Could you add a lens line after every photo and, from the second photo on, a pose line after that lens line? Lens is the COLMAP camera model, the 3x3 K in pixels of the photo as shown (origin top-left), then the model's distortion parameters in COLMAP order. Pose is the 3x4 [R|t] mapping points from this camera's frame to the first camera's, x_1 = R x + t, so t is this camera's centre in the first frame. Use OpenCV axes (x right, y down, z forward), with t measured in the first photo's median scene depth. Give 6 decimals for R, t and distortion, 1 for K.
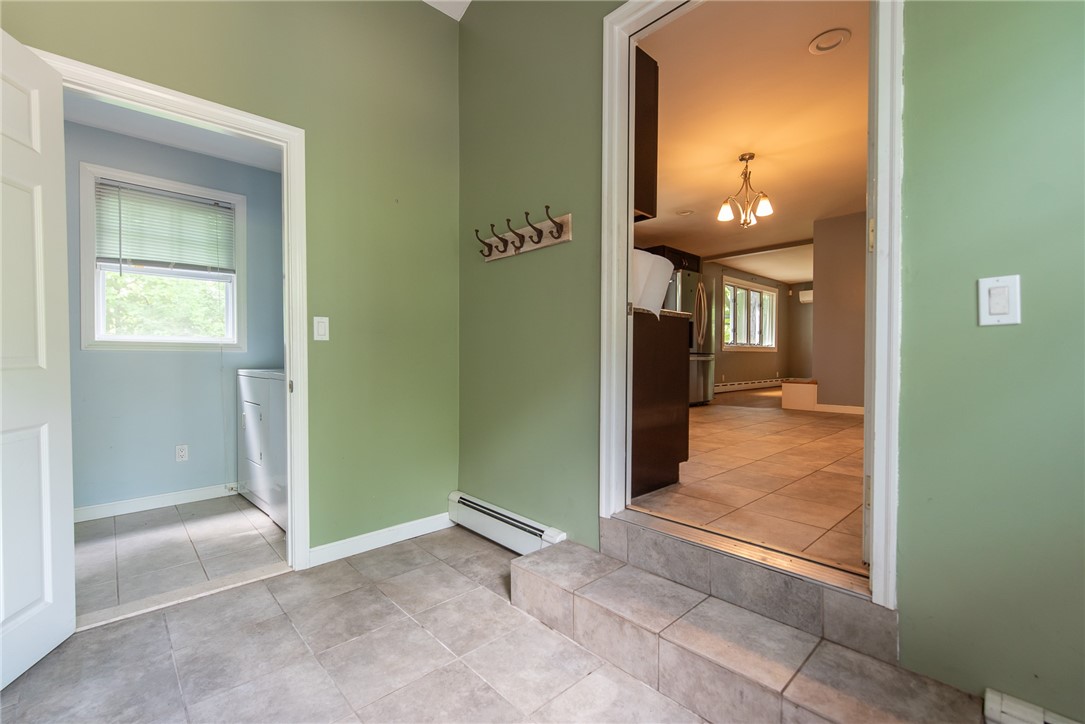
lens RADIAL K [[471.7, 0, 542.5], [0, 471.7, 362.0], [0, 0, 1]] dist [0.000613, 0.000114]
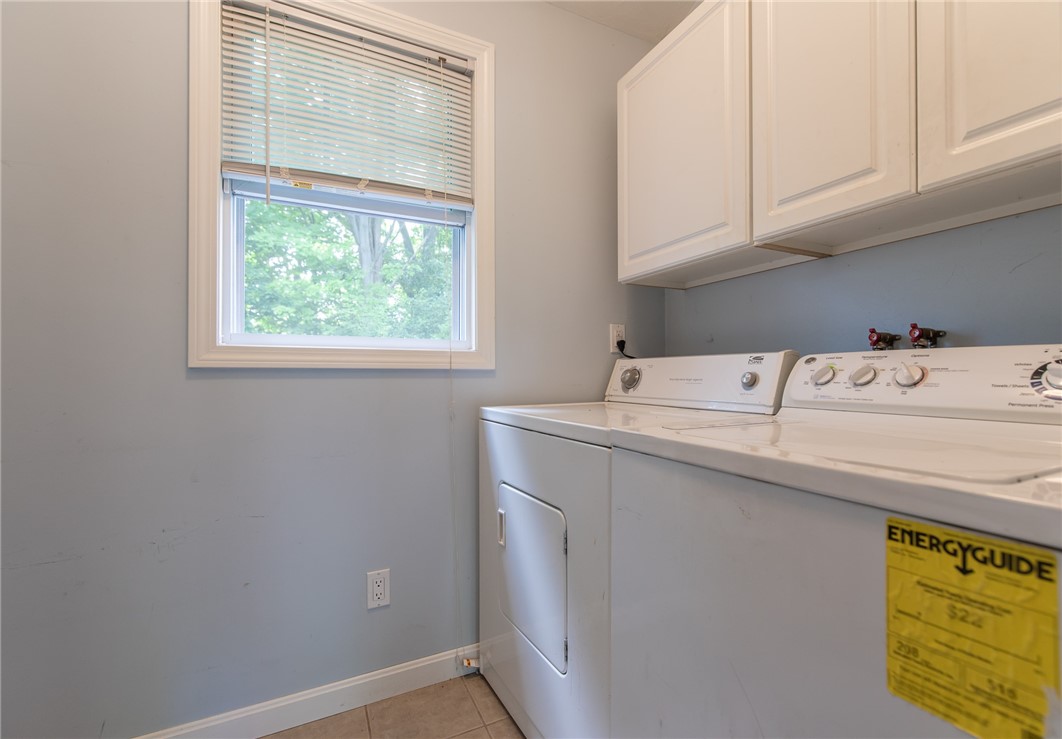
lens RADIAL K [[456.4, 0, 531.0], [0, 456.4, 369.5], [0, 0, 1]] dist [0.015871, 0.000058]
pose [[0.953284, -0.009881, -0.301914, -0.489229], [0.003289, 0.999745, -0.022333, -0.011558], [0.302058, 0.020296, 0.953073, 0.618469]]
